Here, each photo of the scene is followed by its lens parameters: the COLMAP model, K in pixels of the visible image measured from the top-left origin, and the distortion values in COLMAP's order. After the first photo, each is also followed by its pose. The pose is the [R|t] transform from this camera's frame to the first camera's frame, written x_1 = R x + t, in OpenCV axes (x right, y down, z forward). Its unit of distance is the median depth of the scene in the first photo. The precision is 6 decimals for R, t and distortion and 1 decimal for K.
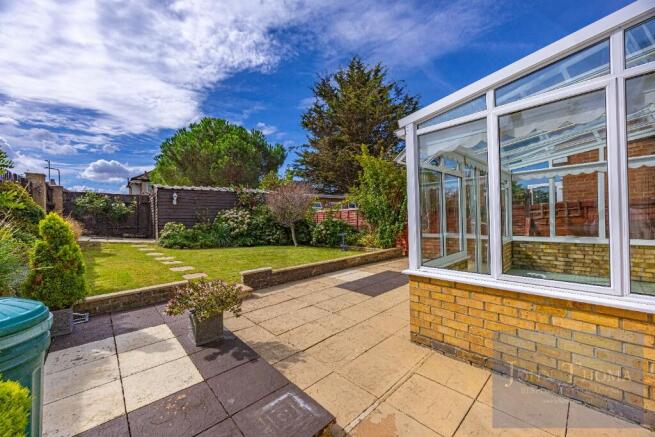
lens RADIAL K [[256.6, 0, 322.7], [0, 256.6, 218.2], [0, 0, 1]] dist [0.022076, 0.000159]
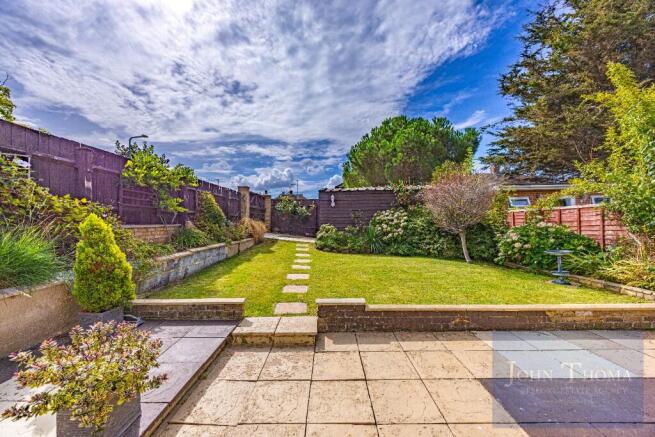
lens RADIAL K [[256.6, 0, 322.7], [0, 256.6, 218.2], [0, 0, 1]] dist [0.022076, 0.000159]
pose [[0.739270, 0.002601, -0.673404, 0.041764], [-0.007947, 0.999957, -0.004863, -0.001475], [0.673362, 0.008947, 0.739259, 0.133500]]
